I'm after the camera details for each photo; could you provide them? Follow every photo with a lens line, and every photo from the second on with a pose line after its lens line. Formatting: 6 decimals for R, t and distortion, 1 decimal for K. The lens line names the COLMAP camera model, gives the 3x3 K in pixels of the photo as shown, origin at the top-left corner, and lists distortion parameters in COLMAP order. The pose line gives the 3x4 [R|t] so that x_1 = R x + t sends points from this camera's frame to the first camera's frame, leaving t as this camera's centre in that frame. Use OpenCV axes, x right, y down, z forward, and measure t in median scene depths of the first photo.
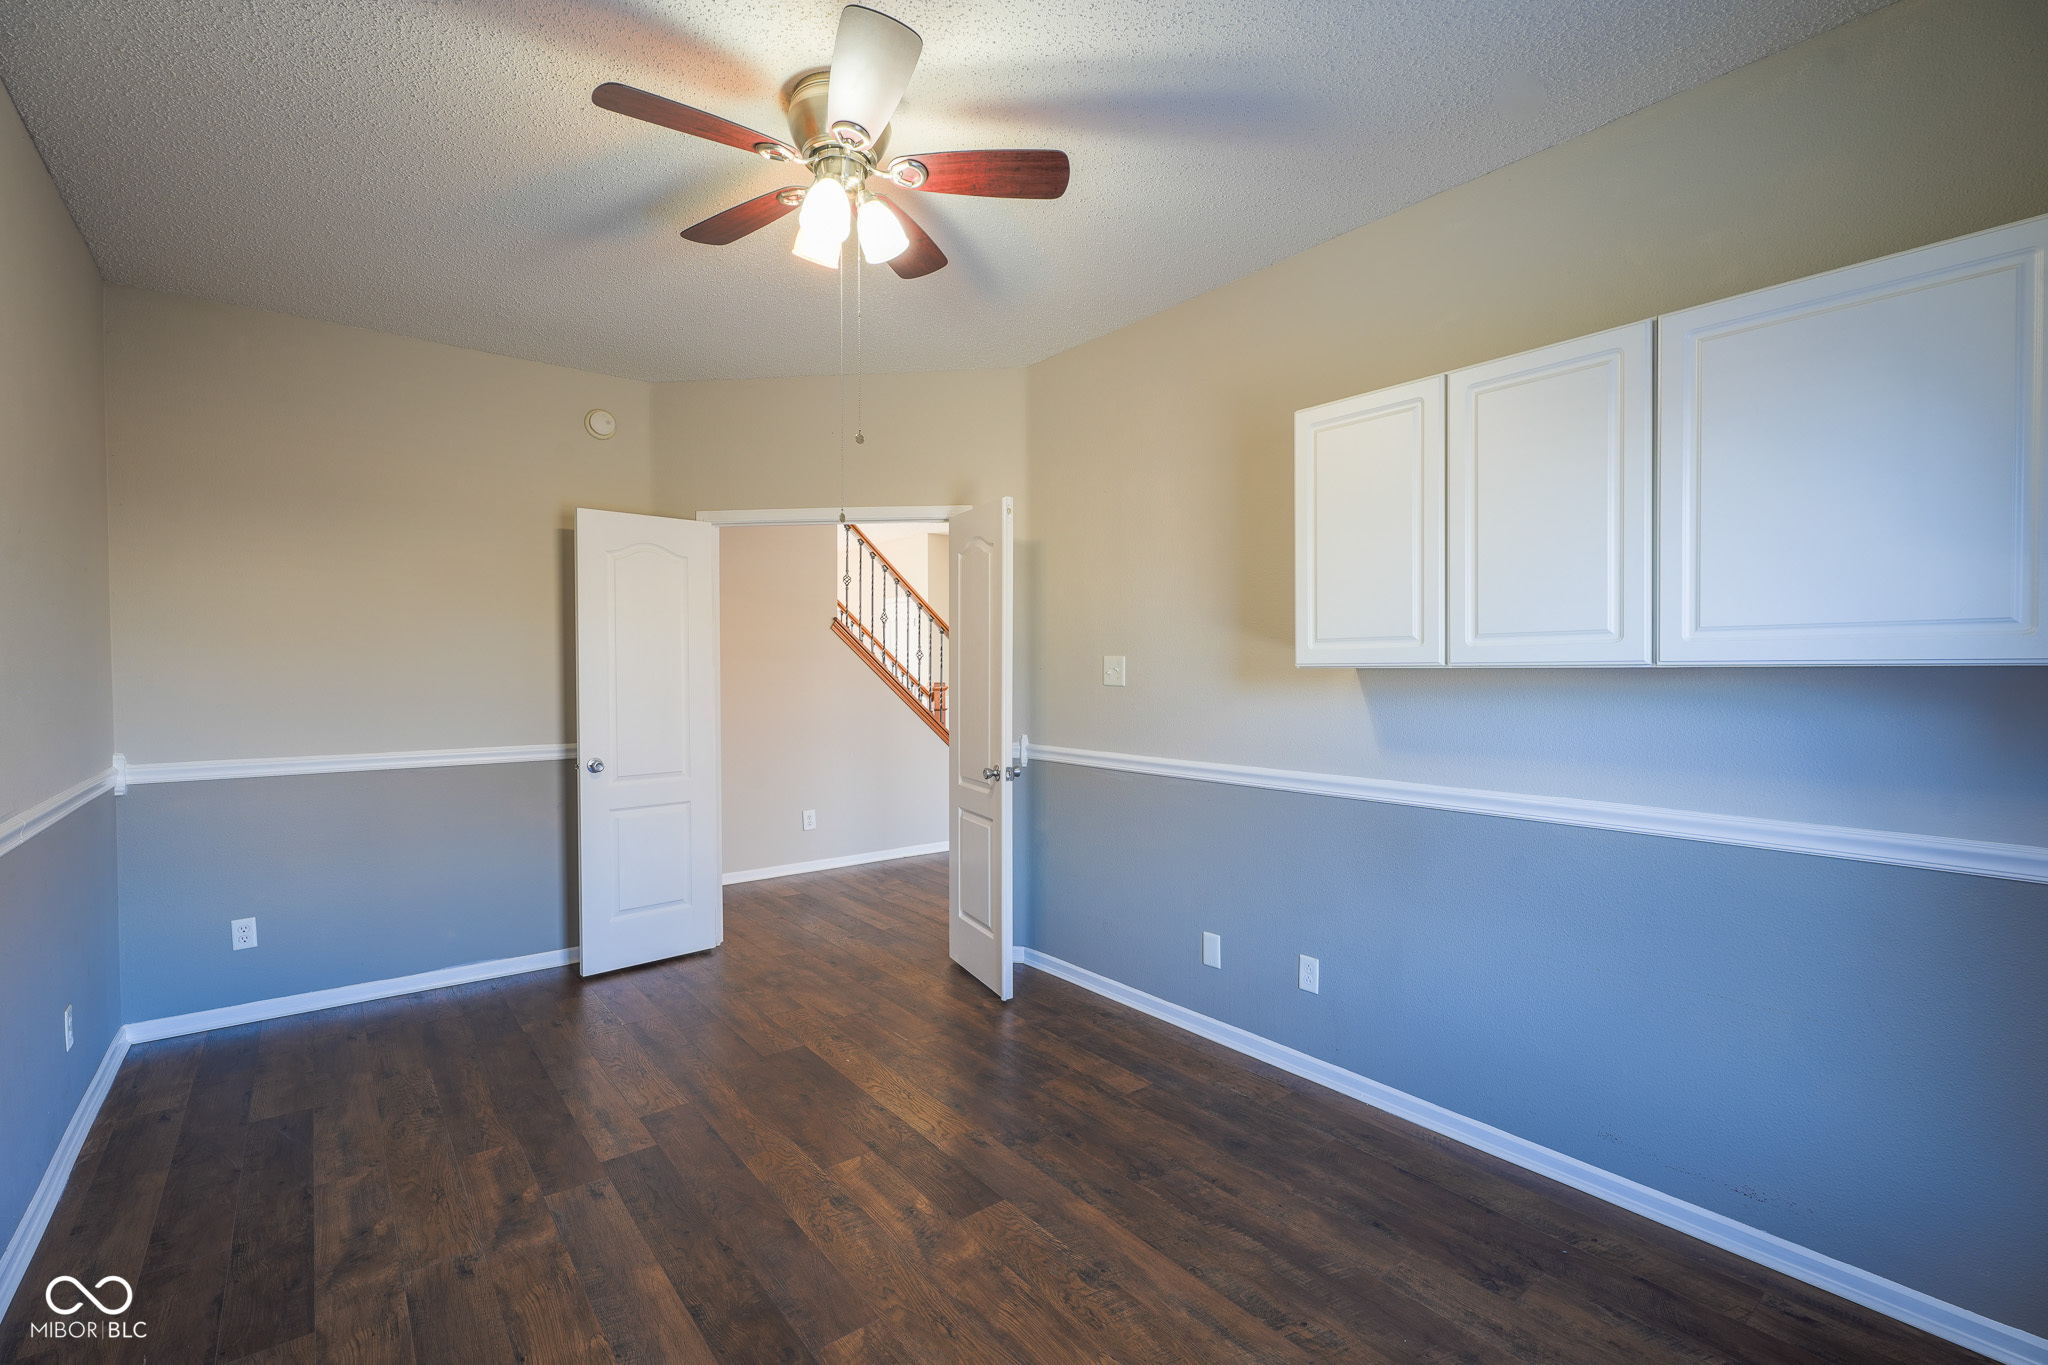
lens RADIAL K [[932.5, 0, 1024.4], [0, 932.5, 675.9], [0, 0, 1]] dist [-0.001523, -0.000136]
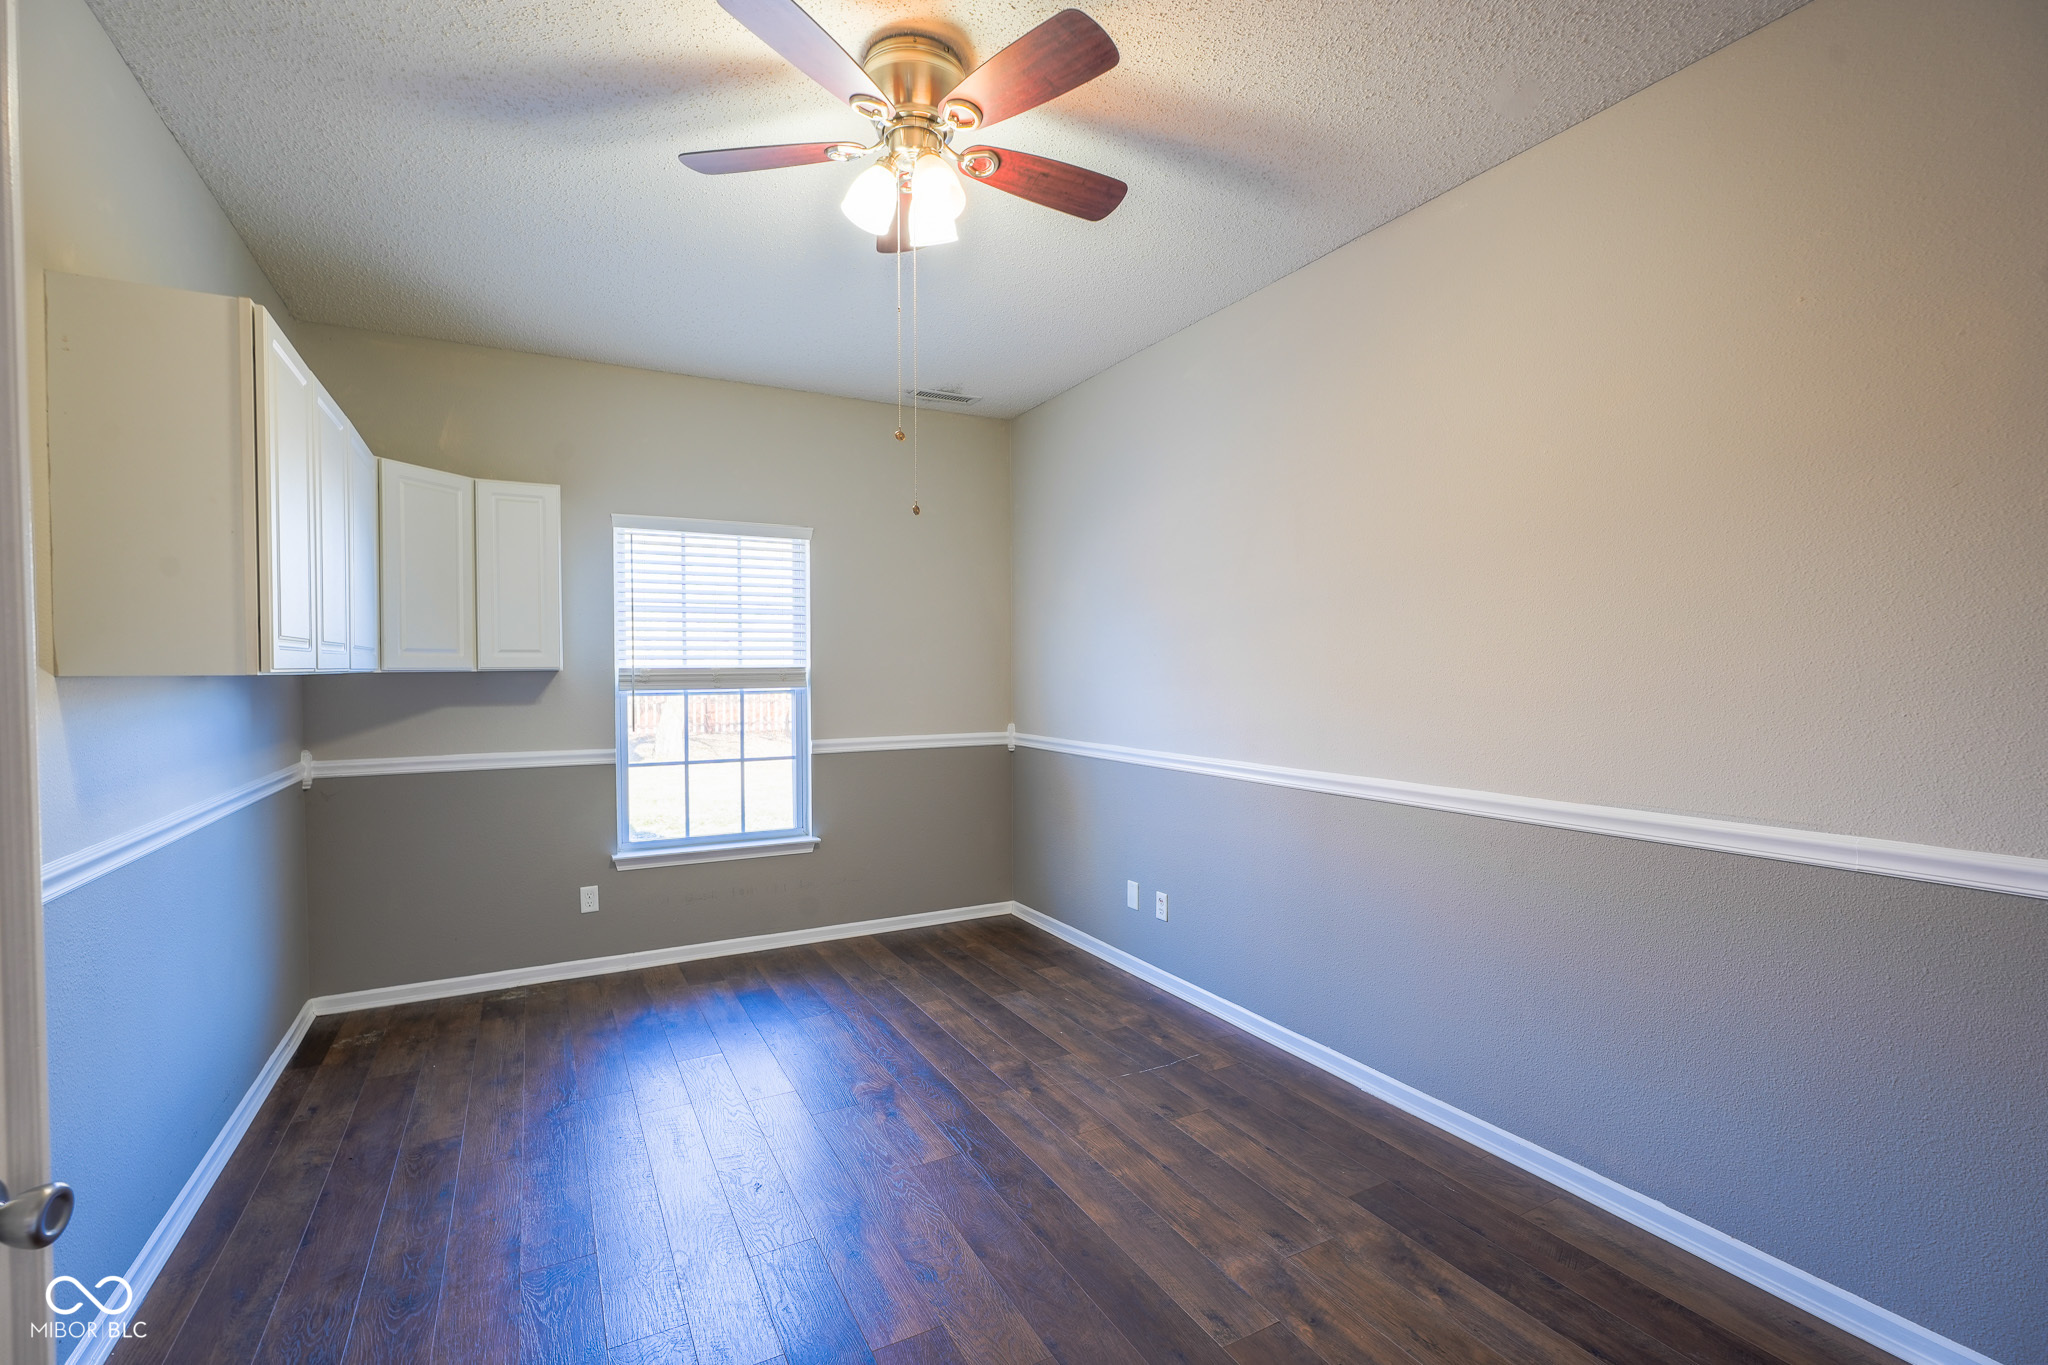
lens RADIAL K [[932.5, 0, 1023.5], [0, 932.5, 680.7], [0, 0, 1]] dist [-0.001523, -0.000136]
pose [[-0.985915, 0.005372, 0.167162, -0.466854], [0.009285, 0.999701, 0.022636, -0.018645], [-0.166990, 0.023869, -0.985670, 1.956642]]
